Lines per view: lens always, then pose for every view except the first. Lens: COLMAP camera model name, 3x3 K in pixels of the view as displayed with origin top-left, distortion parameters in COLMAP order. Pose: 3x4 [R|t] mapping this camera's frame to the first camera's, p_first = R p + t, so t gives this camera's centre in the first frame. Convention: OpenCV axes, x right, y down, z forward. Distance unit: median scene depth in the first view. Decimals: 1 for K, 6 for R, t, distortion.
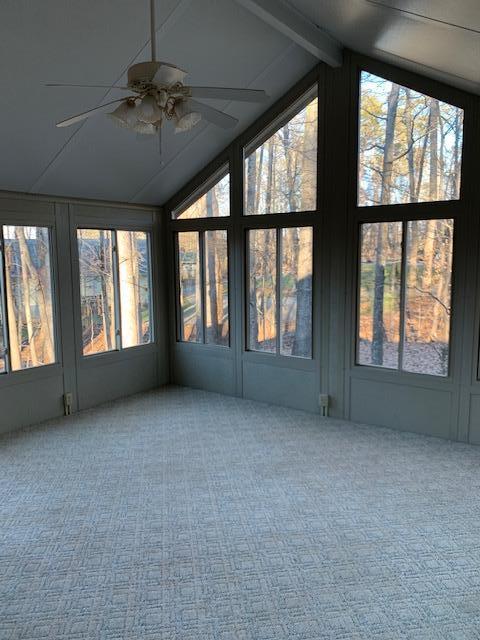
lens RADIAL K [[486.9, 0, 240.2], [0, 486.9, 315.8], [0, 0, 1]] dist [0.019096, -0.034493]
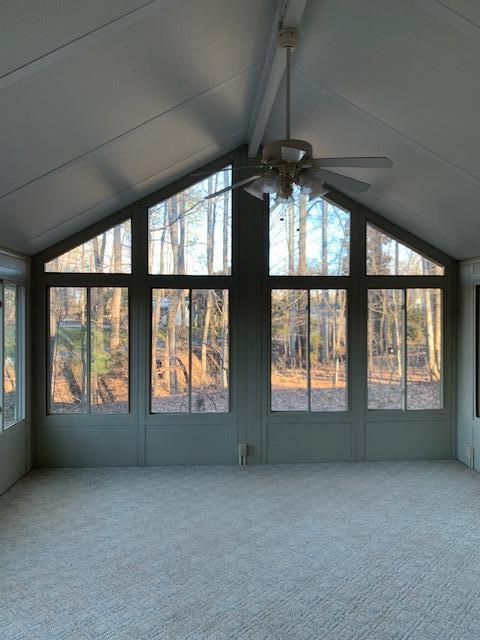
lens RADIAL K [[485.1, 0, 241.0], [0, 485.1, 337.2], [0, 0, 1]] dist [0.009725, -0.003394]
pose [[0.770184, -0.013743, 0.637674, -0.527269], [0.071191, 0.995373, -0.064532, -0.004777], [-0.633836, 0.095099, 0.767599, 0.169412]]
